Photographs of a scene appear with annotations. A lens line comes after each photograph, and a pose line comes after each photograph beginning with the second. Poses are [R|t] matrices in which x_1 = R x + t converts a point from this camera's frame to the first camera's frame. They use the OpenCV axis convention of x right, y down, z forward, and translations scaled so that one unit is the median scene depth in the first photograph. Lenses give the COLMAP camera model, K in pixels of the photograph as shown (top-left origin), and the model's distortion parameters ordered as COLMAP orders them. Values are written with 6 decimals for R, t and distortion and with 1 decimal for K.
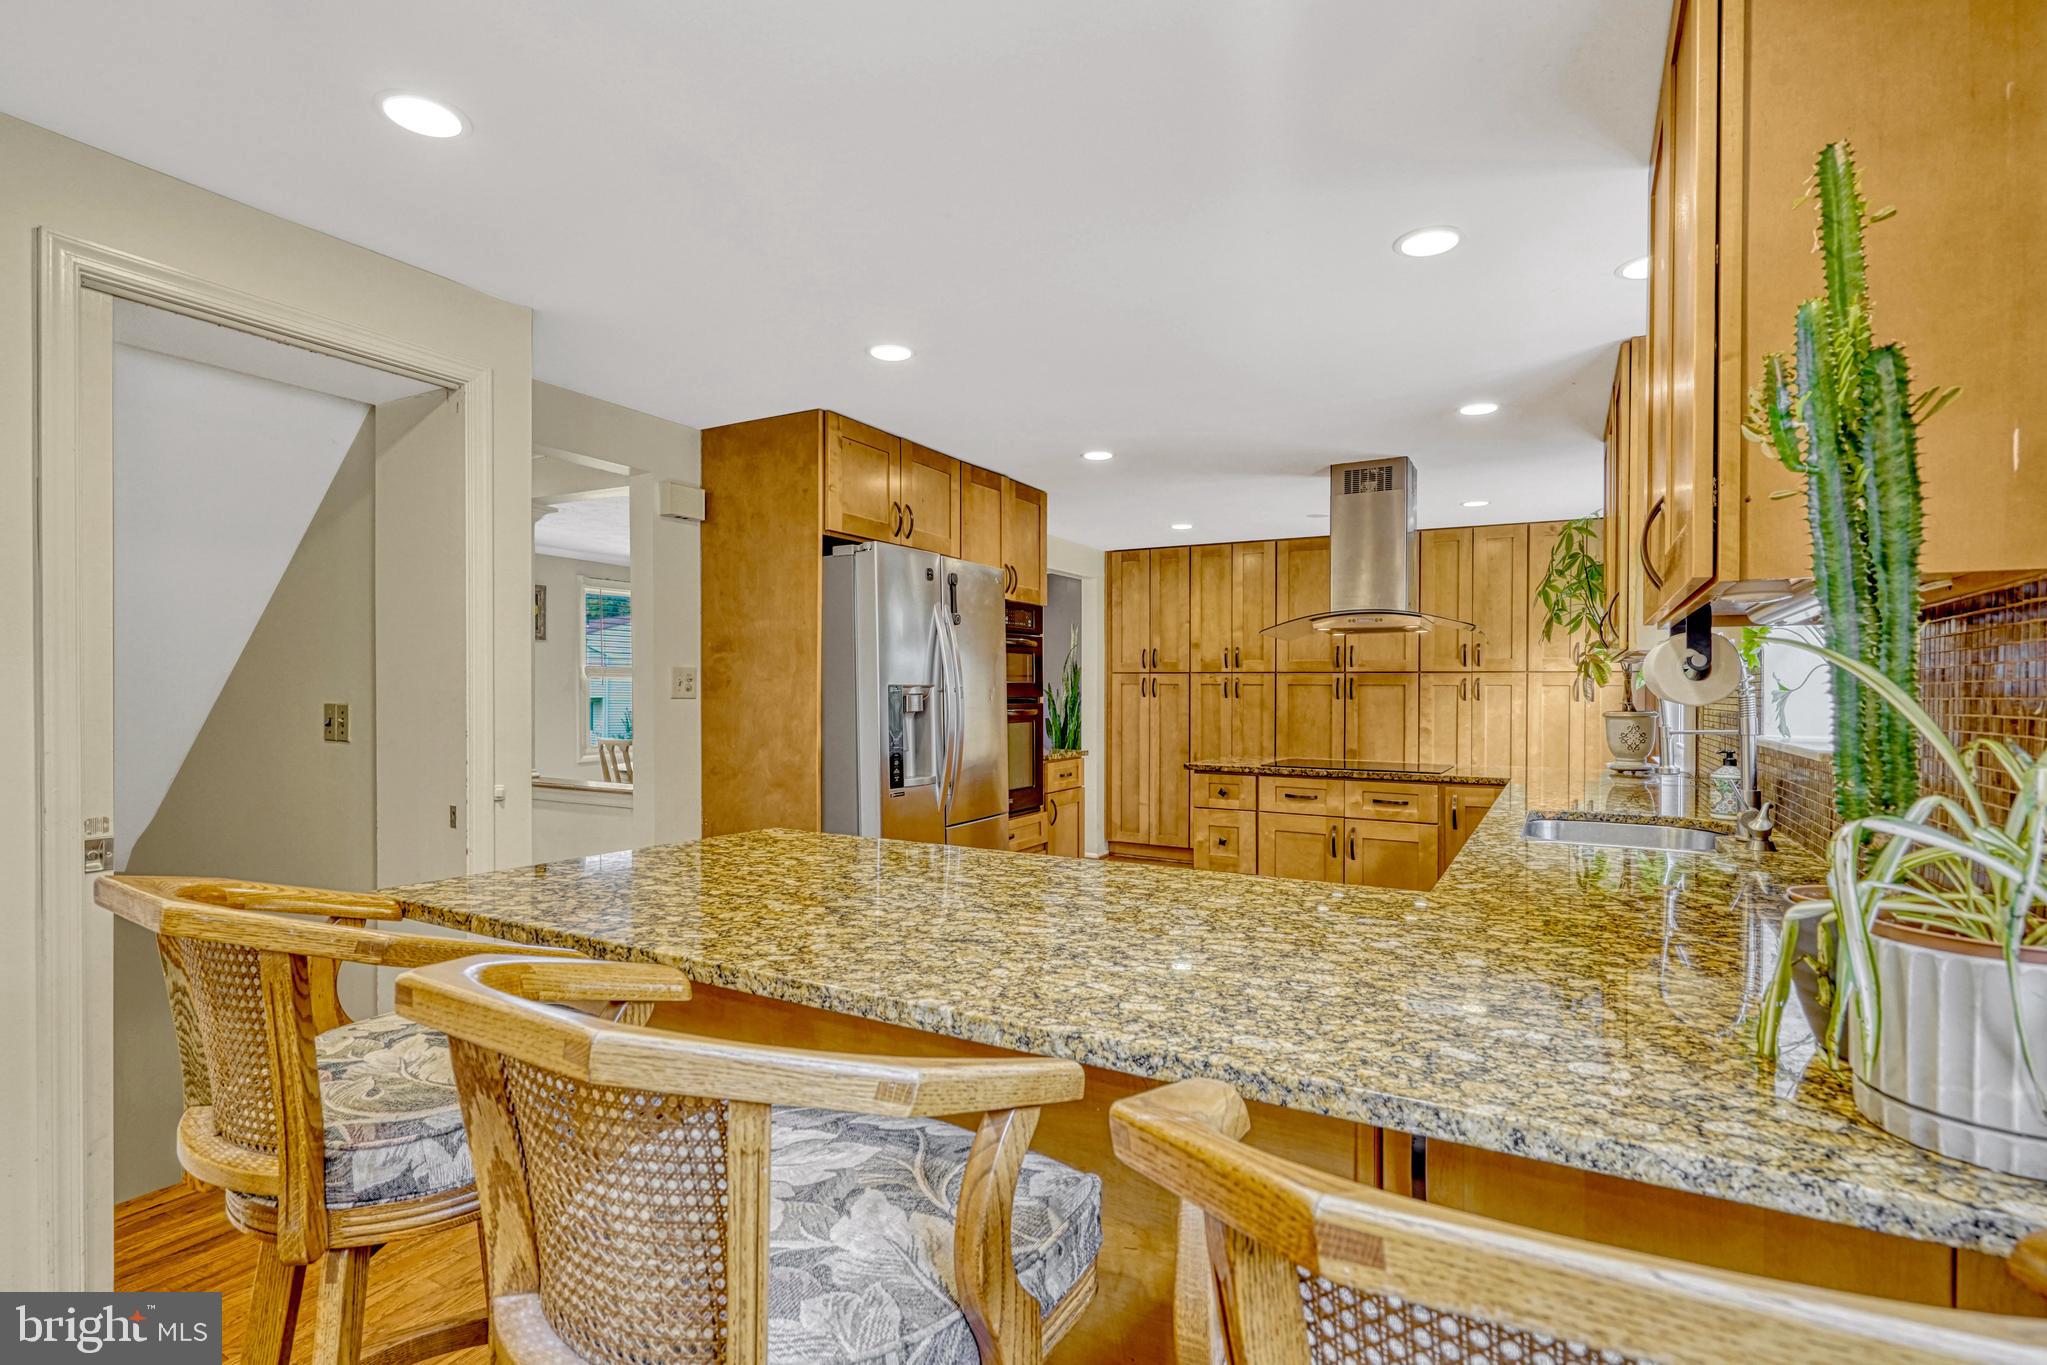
lens RADIAL K [[968.3, 0, 1019.5], [0, 968.3, 678.5], [0, 0, 1]] dist [0.003955, 0.000154]
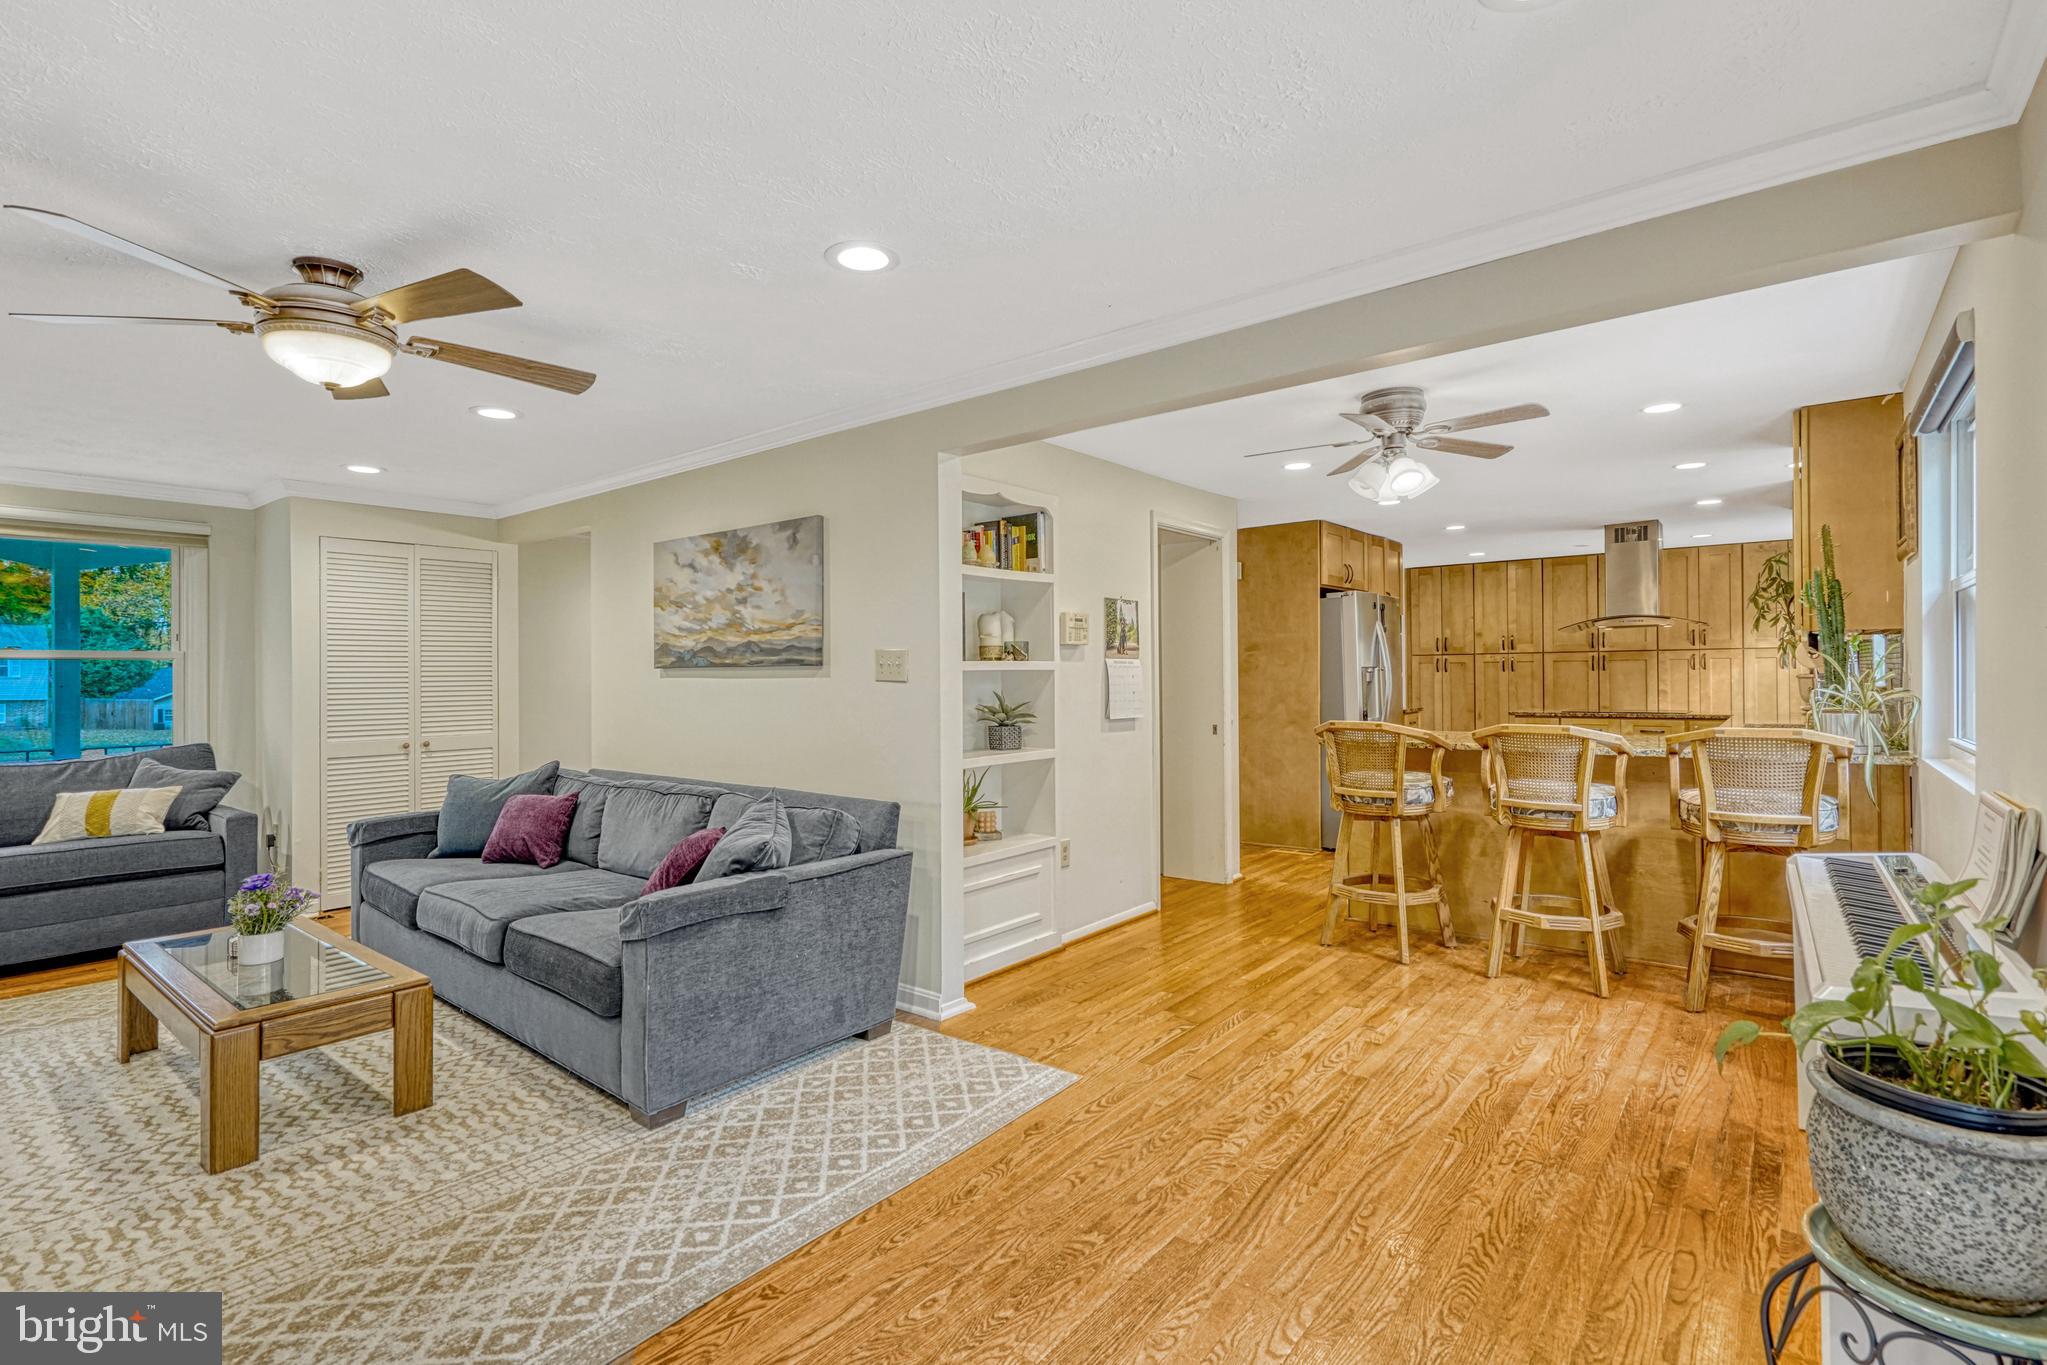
lens RADIAL K [[965.4, 0, 1008.0], [0, 965.4, 652.4], [0, 0, 1]] dist [0.000099, 0.000451]
pose [[0.985942, -0.024086, -0.165342, -0.290414], [0.022635, 0.999687, -0.010657, -0.010012], [0.165547, 0.006764, 0.986179, -0.547293]]
